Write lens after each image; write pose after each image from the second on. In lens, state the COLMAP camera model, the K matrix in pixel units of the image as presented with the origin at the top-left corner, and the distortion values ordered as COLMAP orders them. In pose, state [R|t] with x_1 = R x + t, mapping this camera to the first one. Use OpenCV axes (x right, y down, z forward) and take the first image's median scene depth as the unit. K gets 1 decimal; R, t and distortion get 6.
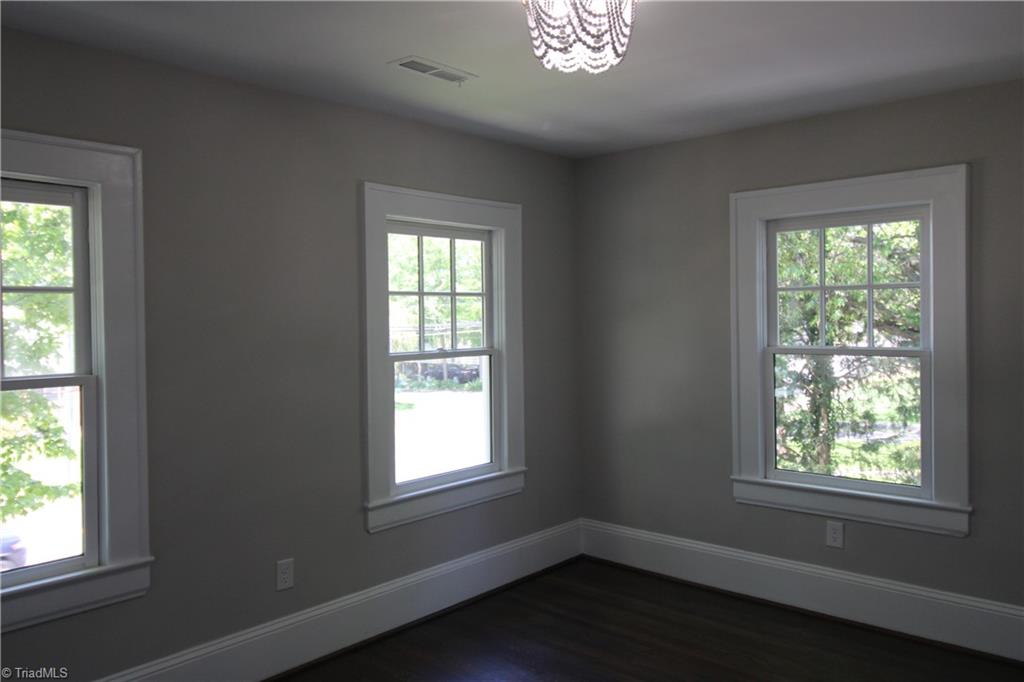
lens RADIAL K [[783.9, 0, 515.5], [0, 783.9, 320.3], [0, 0, 1]] dist [0.004440, 0.001022]
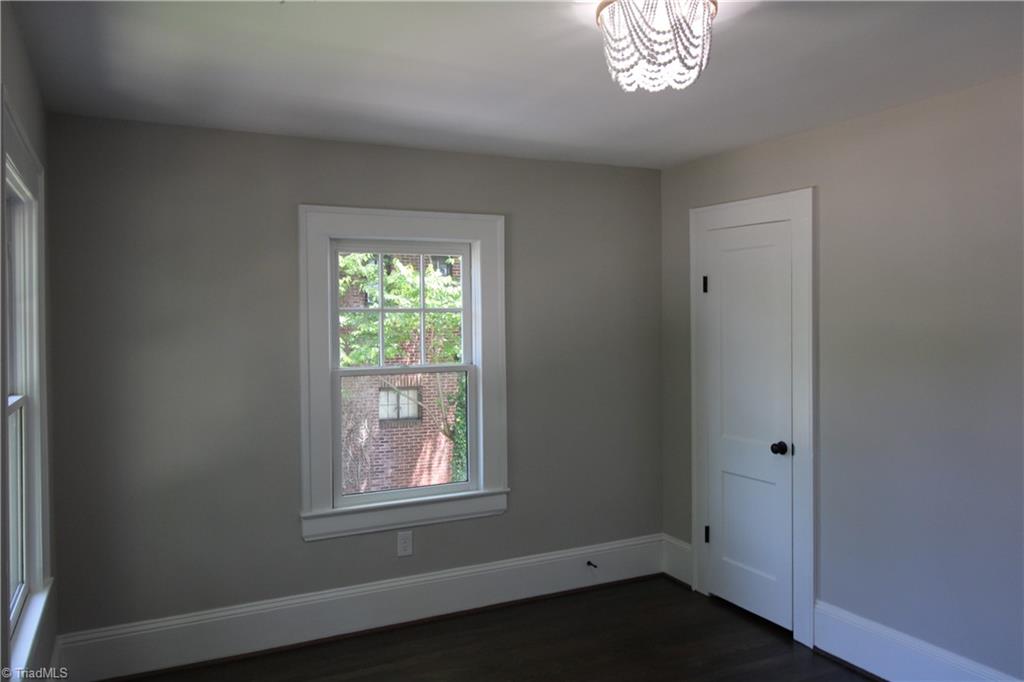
lens RADIAL K [[783.9, 0, 515.5], [0, 783.9, 320.3], [0, 0, 1]] dist [0.004440, 0.001022]
pose [[0.366684, 0.009438, 0.930298, -0.523626], [0.013995, 0.999779, -0.015660, -0.009465], [-0.930240, 0.018761, 0.366471, 0.469064]]
